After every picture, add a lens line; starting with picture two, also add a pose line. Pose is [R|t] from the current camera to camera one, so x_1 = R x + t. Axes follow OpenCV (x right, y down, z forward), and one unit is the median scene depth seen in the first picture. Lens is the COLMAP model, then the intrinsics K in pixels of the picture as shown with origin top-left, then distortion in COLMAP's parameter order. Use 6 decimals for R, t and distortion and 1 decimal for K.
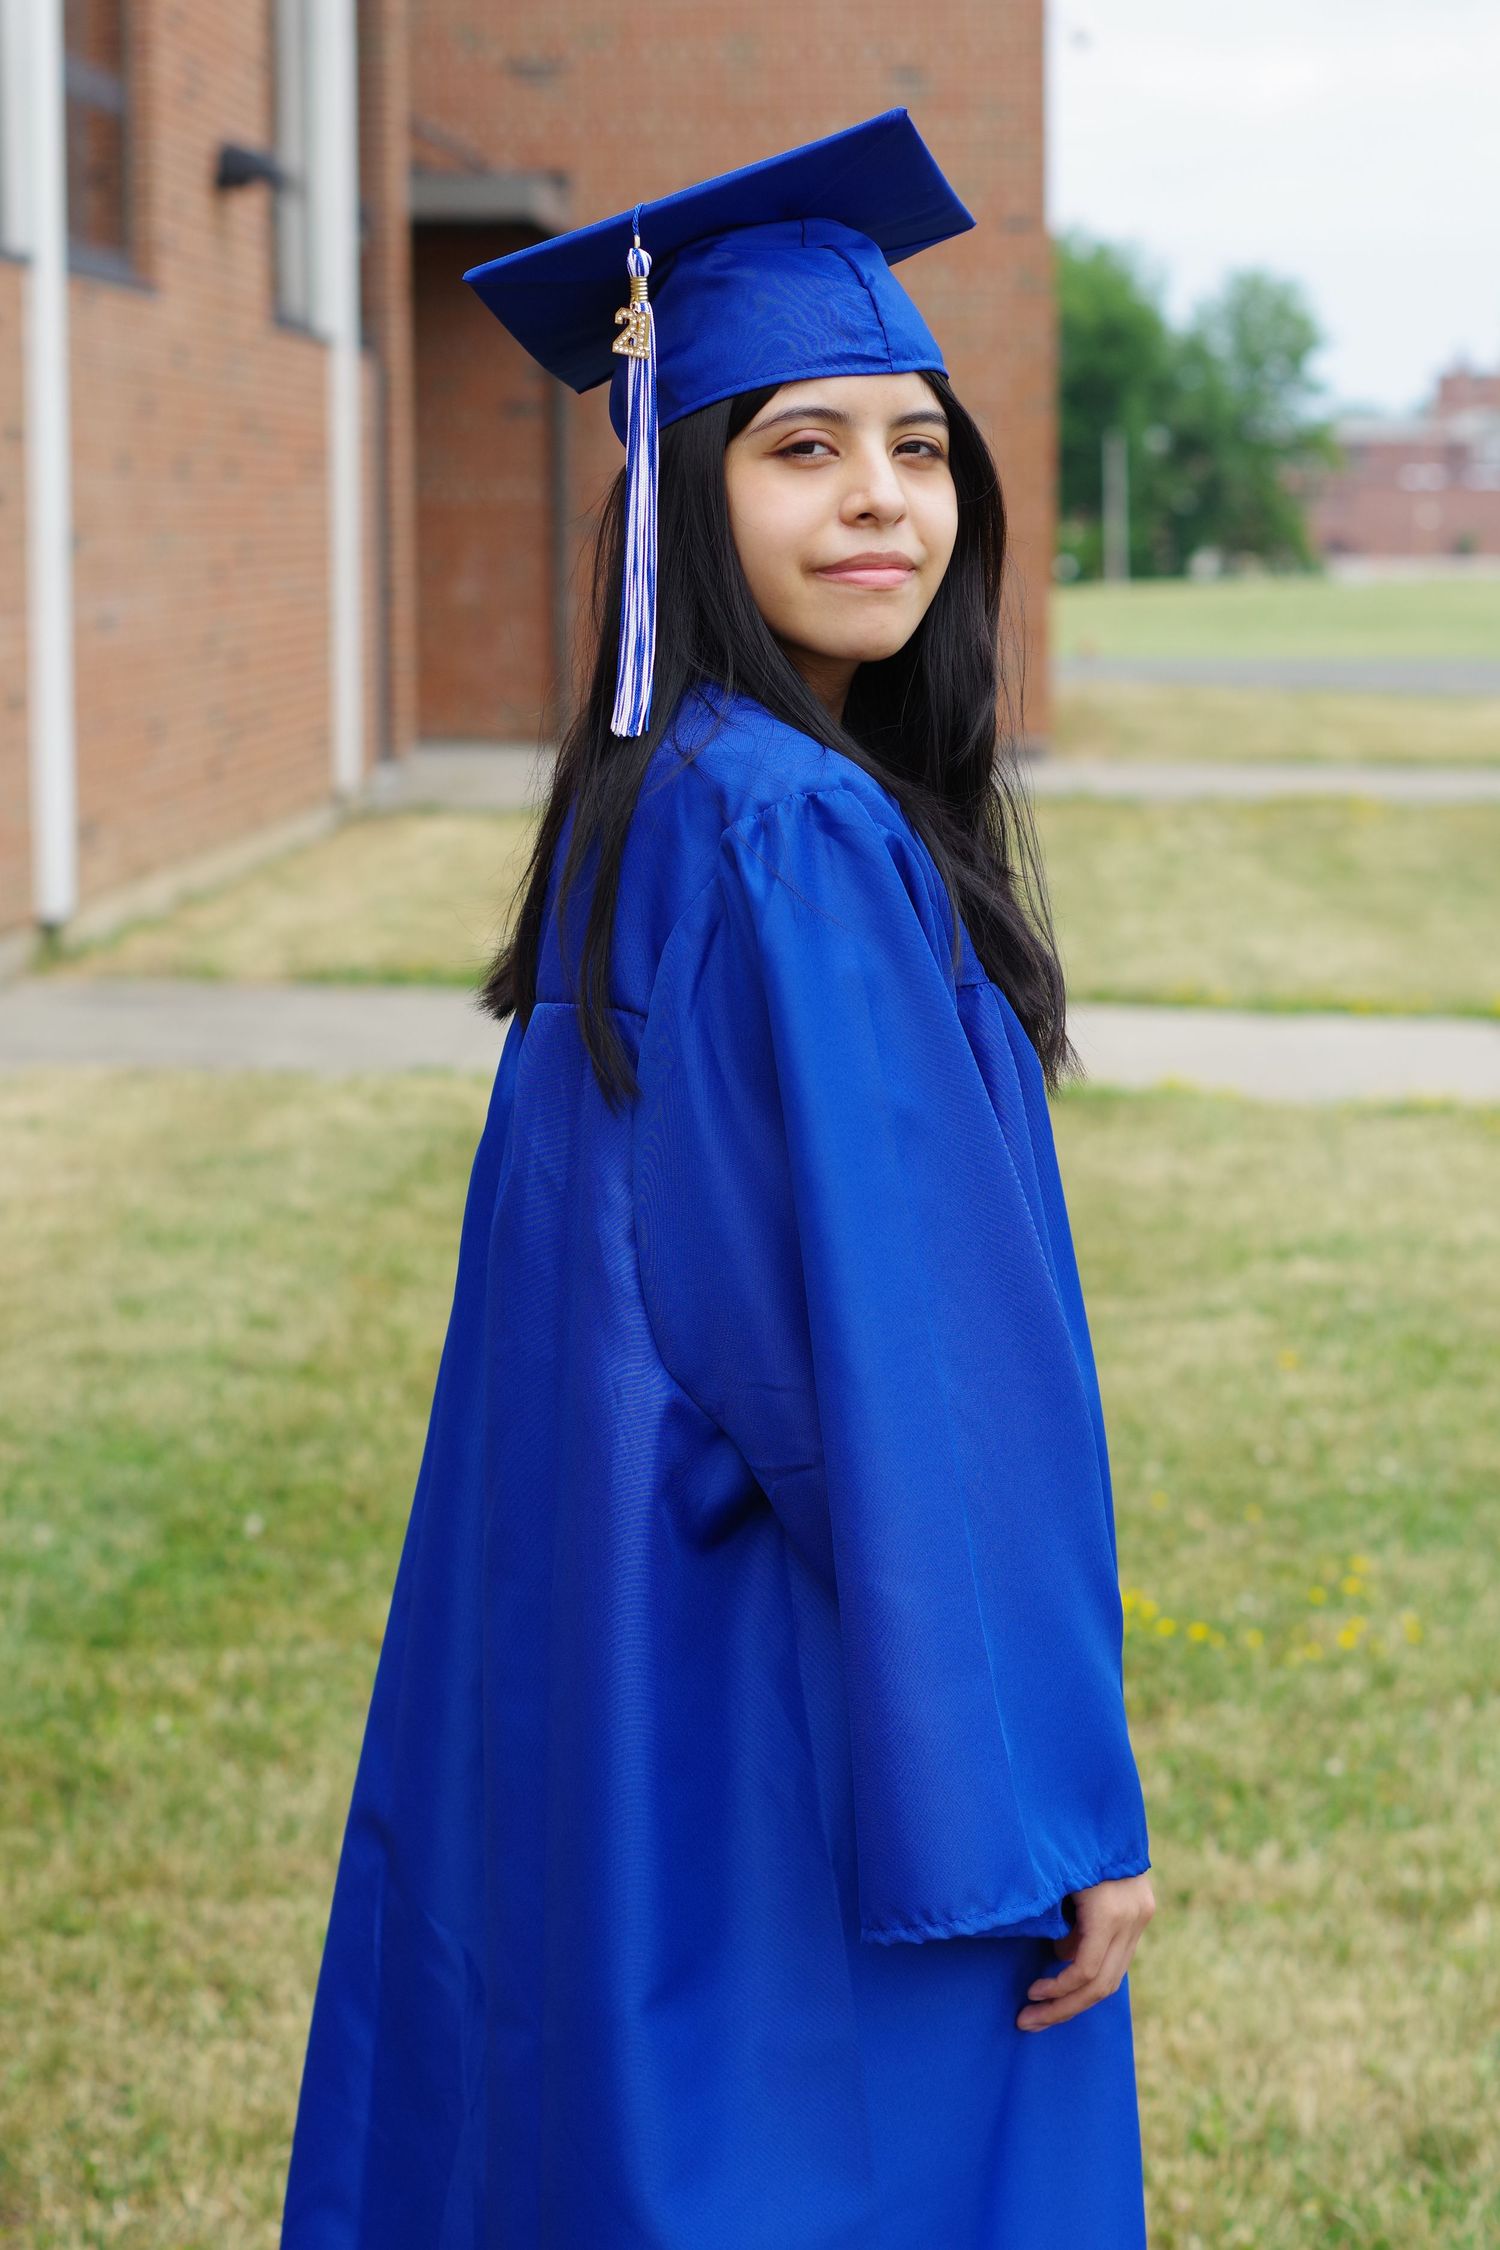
lens RADIAL K [[5626.9, 0, 758.5], [0, 5626.9, 1108.5], [0, 0, 1]] dist [-0.122546, 0.000000]
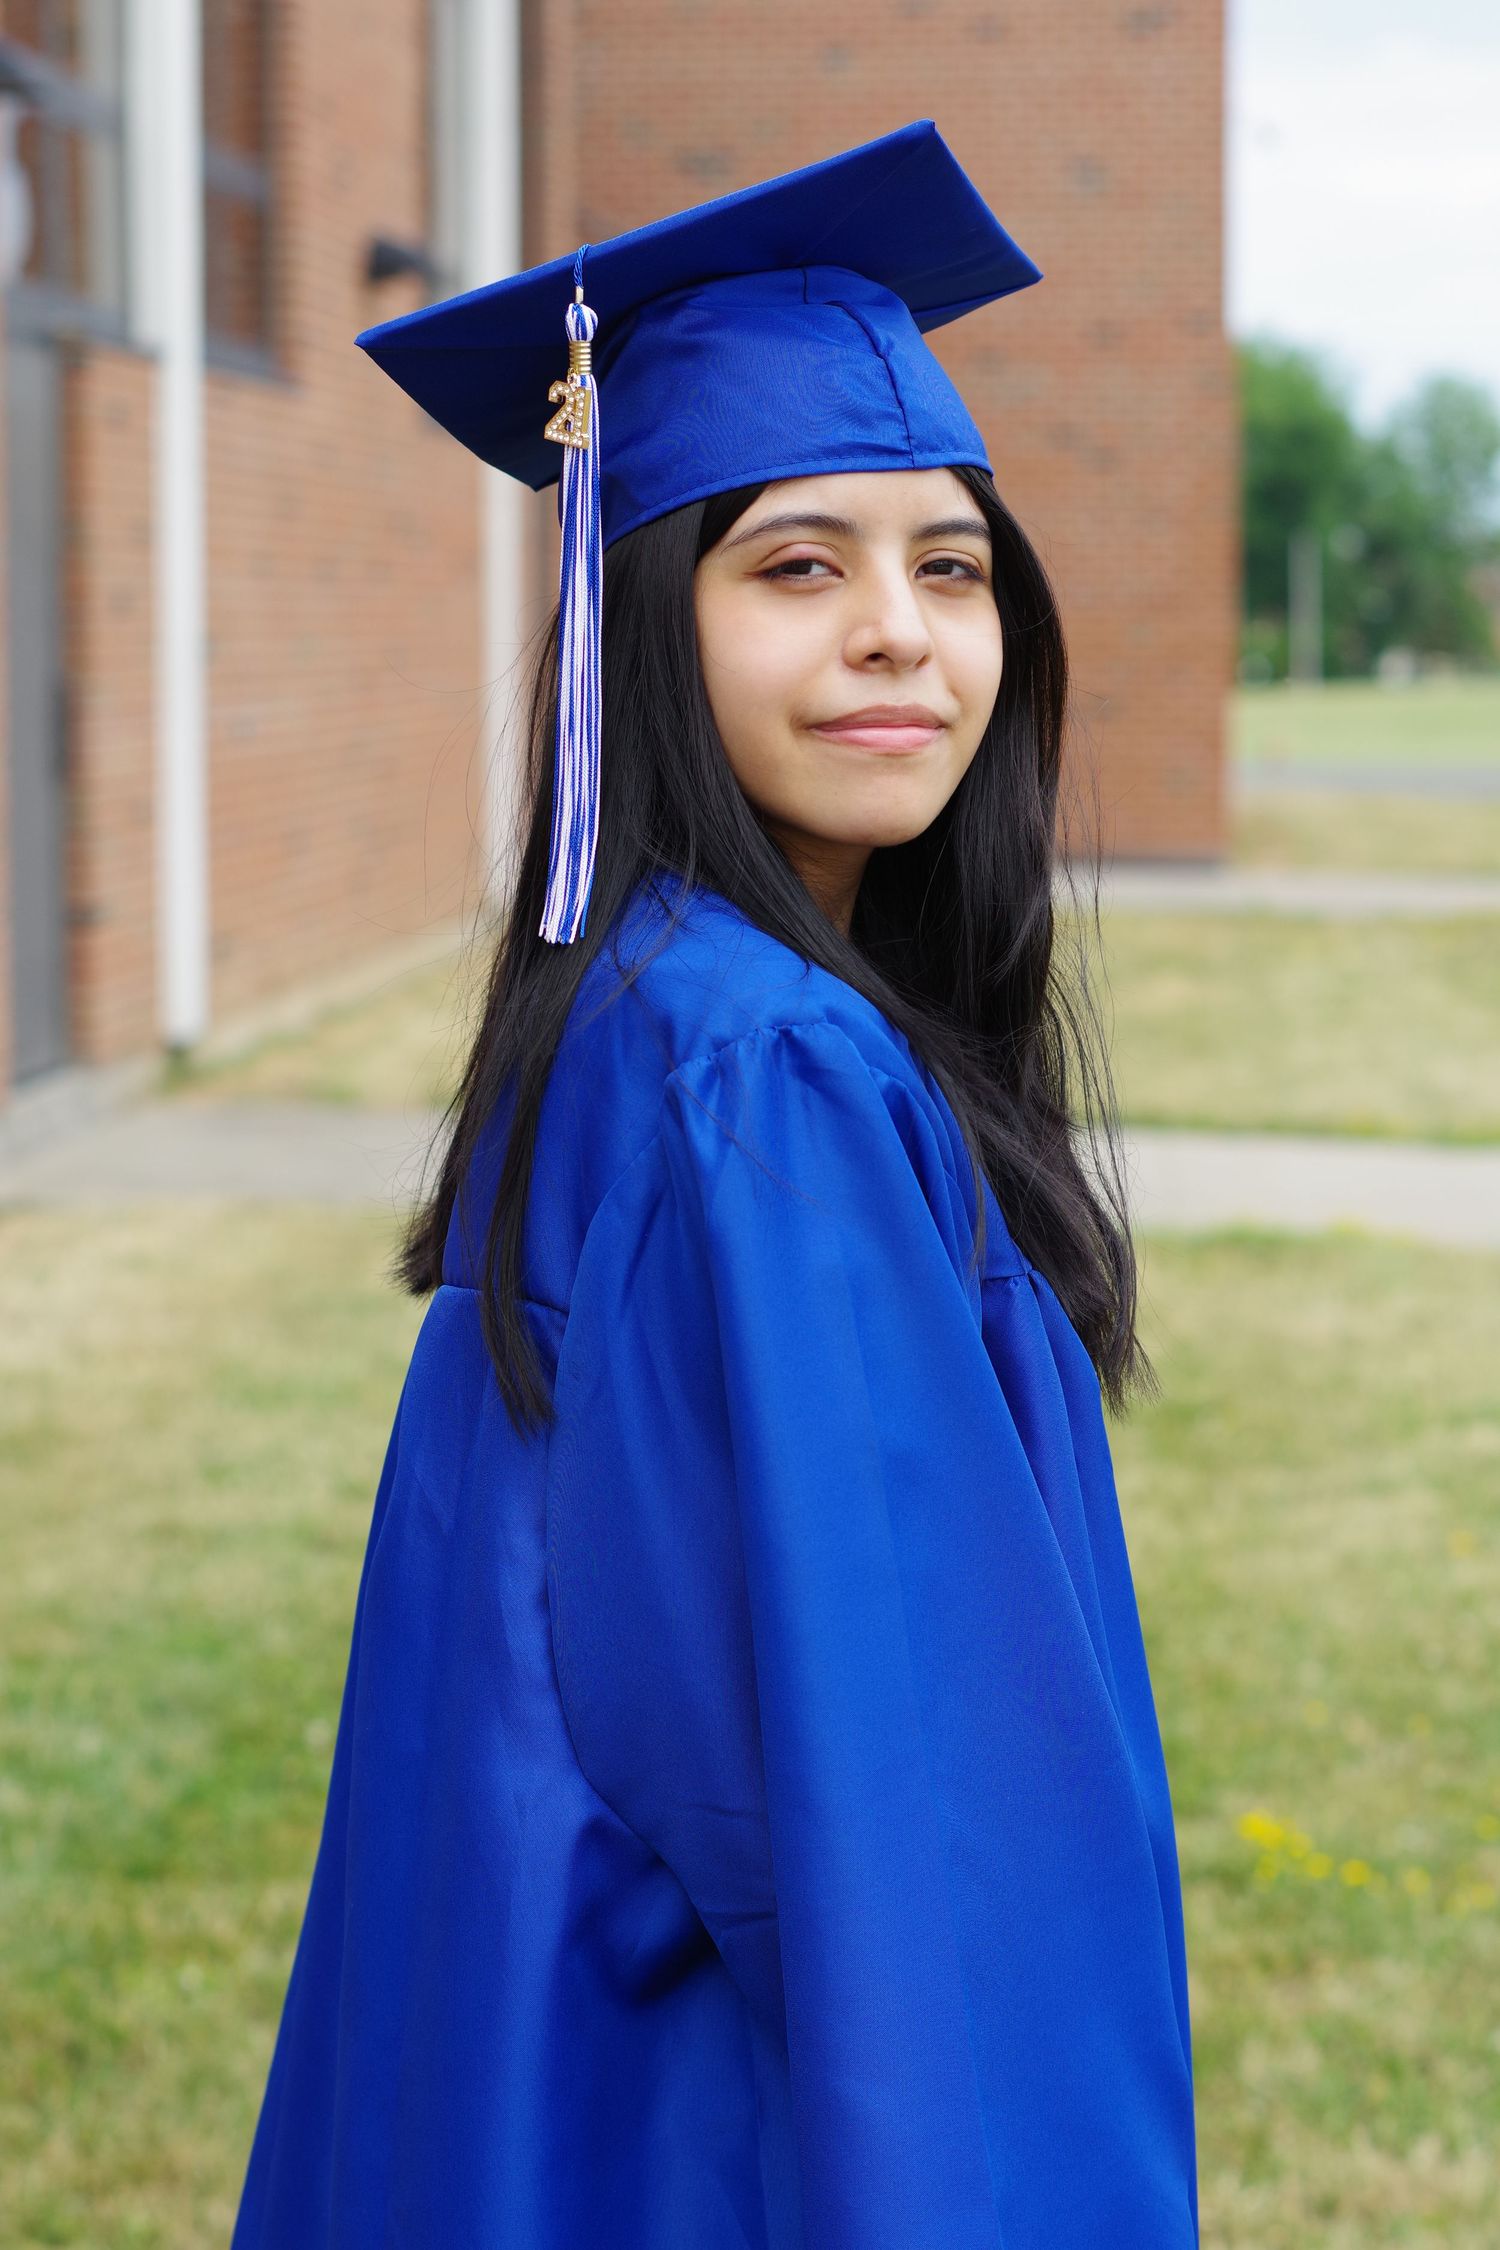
lens RADIAL K [[5626.9, 0, 745.1], [0, 5626.9, 1140.3], [0, 0, 1]] dist [-0.122546, 0.000000]
pose [[0.999334, 0.007790, -0.035647, 0.014071], [-0.008229, 0.999892, -0.012160, -0.014845], [0.035549, 0.012446, 0.999290, 0.116436]]
